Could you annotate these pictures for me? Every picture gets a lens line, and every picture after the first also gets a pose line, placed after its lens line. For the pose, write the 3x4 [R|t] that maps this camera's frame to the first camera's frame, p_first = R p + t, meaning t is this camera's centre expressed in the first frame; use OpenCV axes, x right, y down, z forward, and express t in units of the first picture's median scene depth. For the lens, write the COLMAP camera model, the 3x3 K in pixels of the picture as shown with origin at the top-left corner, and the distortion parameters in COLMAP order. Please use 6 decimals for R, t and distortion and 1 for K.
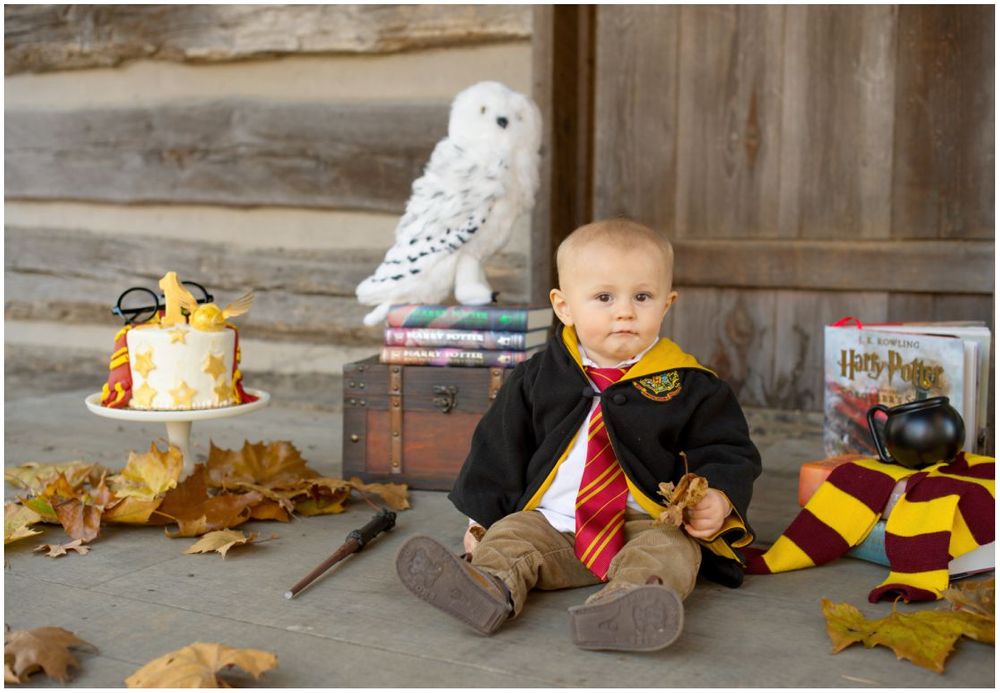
lens RADIAL K [[1459.2, 0, 481.1], [0, 1459.2, 342.7], [0, 0, 1]] dist [0.194036, -0.769703]
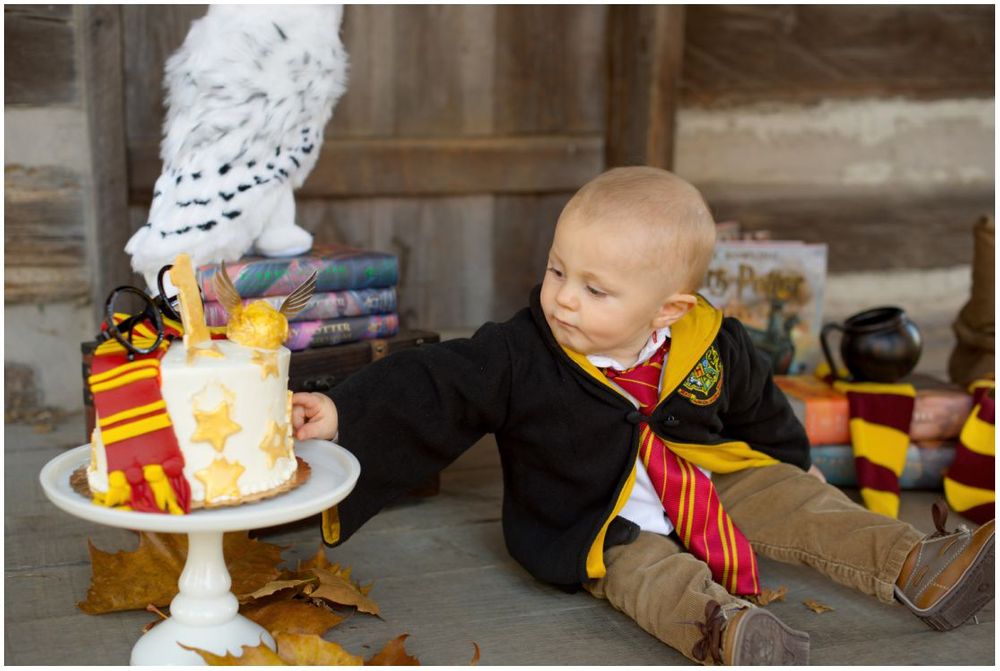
lens RADIAL K [[1427.2, 0, 500.0], [0, 1427.2, 335.5], [0, 0, 1]] dist [0.149209, -0.457109]
pose [[0.605499, -0.145134, 0.782500, -0.420944], [0.065525, 0.988984, 0.132728, -0.062834], [-0.793144, -0.029093, 0.608339, 0.436434]]
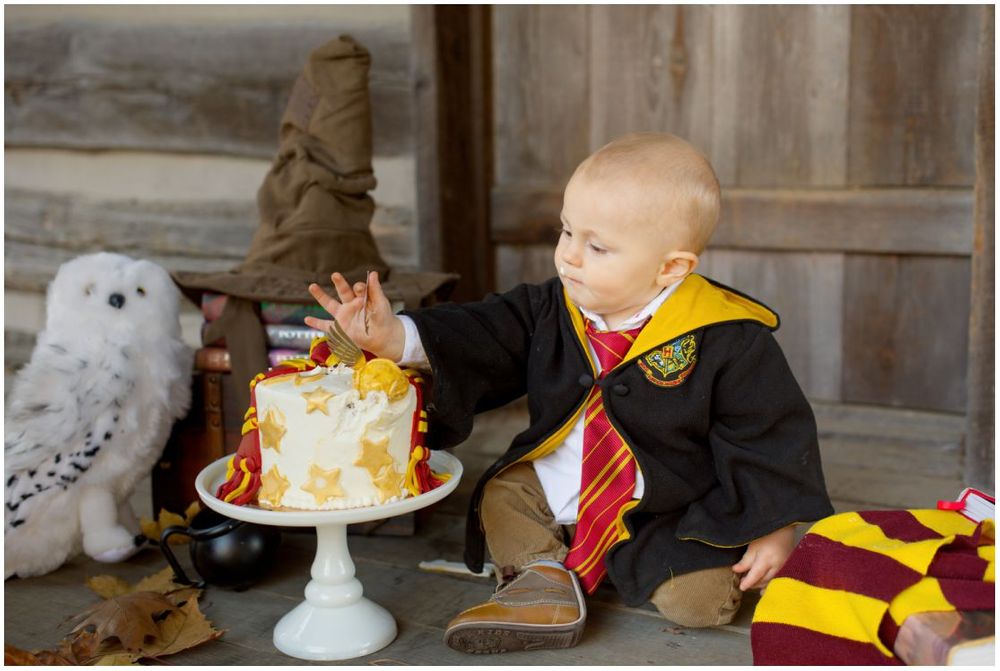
lens RADIAL K [[1427.2, 0, 500.0], [0, 1427.2, 335.5], [0, 0, 1]] dist [0.149209, -0.457109]
pose [[0.999632, -0.023549, 0.013478, 0.071736], [0.022593, 0.997483, 0.067218, -0.044689], [-0.015027, -0.066888, 0.997647, 0.199318]]
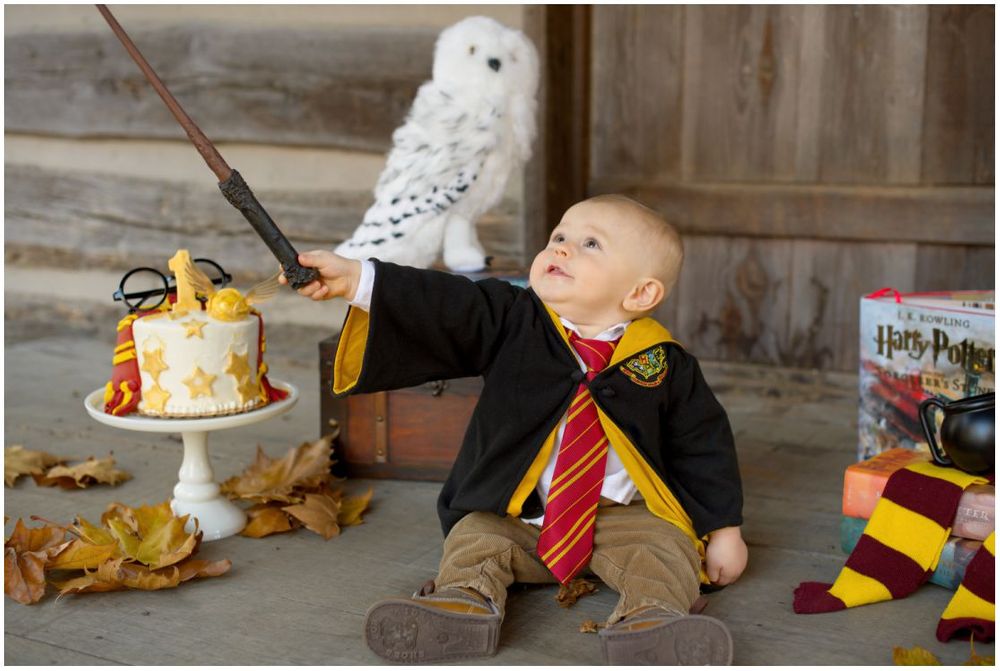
lens RADIAL K [[1427.2, 0, 500.0], [0, 1427.2, 335.5], [0, 0, 1]] dist [0.149209, -0.457109]
pose [[0.999462, -0.013134, 0.030060, -0.008824], [0.010914, 0.997281, 0.072875, -0.043532], [-0.030936, -0.072508, 0.996888, 0.111361]]
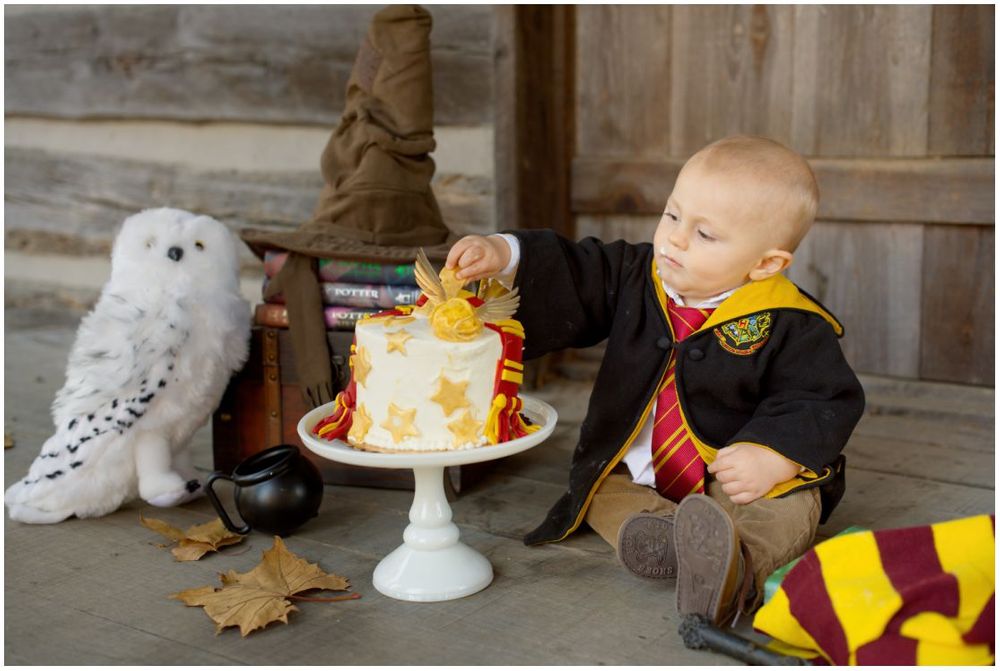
lens RADIAL K [[1427.2, 0, 500.0], [0, 1427.2, 335.5], [0, 0, 1]] dist [0.149209, -0.457109]
pose [[0.995398, -0.000604, -0.095822, 0.119893], [0.007154, 0.997658, 0.068023, -0.028052], [0.095557, -0.068395, 0.993071, 0.197612]]
